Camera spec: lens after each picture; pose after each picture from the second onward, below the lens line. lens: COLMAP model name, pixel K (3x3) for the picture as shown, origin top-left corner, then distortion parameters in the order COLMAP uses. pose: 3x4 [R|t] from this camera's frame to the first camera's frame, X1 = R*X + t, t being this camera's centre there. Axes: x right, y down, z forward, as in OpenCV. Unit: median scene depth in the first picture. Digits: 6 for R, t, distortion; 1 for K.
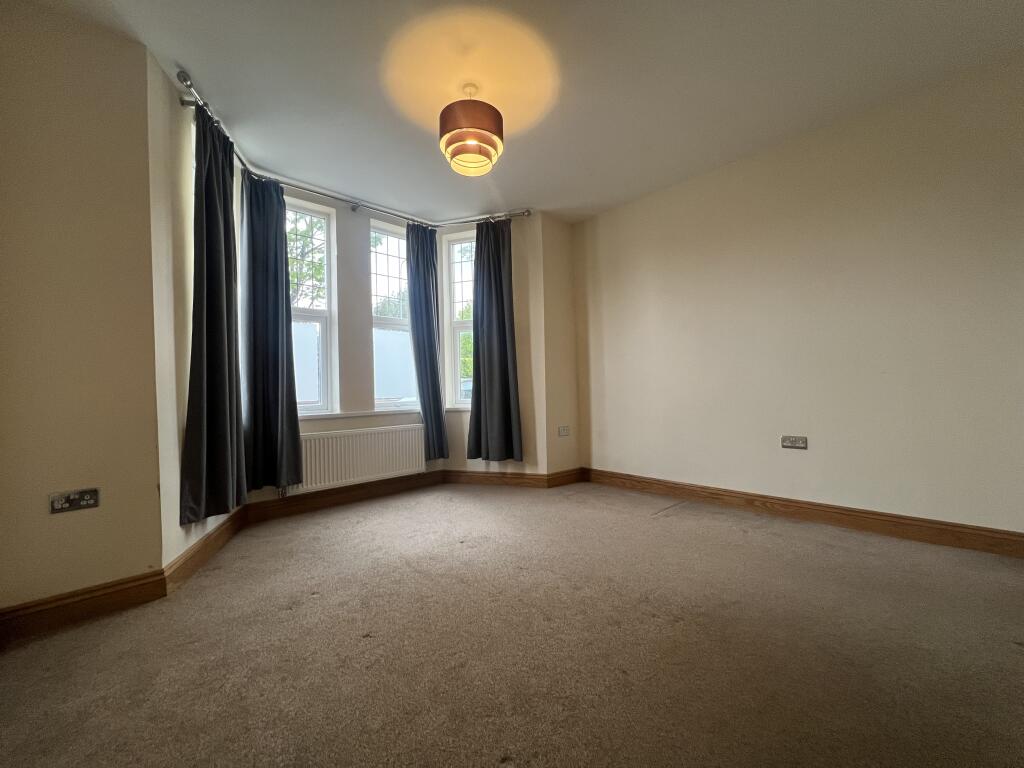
lens RADIAL K [[410.4, 0, 509.2], [0, 410.4, 382.8], [0, 0, 1]] dist [-0.000607, 0.000248]
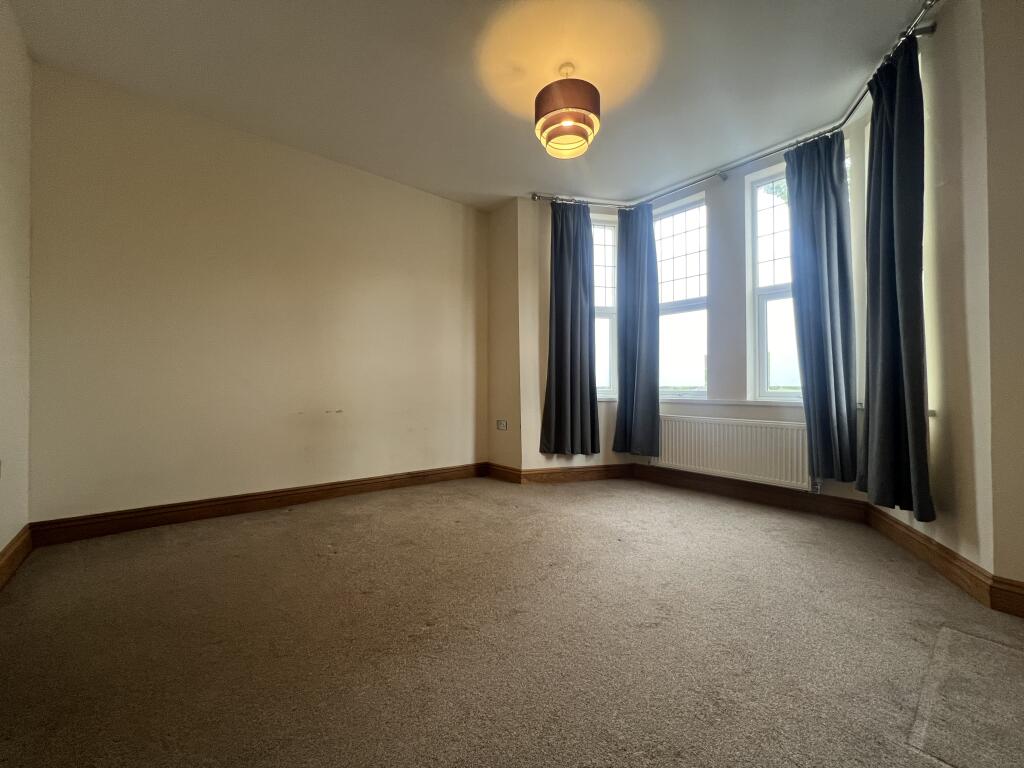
lens RADIAL K [[410.4, 0, 509.2], [0, 410.4, 382.8], [0, 0, 1]] dist [-0.000607, 0.000248]
pose [[-0.044973, 0.024065, -0.998698, 0.653655], [0.022828, 0.999474, 0.023056, 0.001192], [0.998727, -0.021761, -0.045498, 0.636505]]
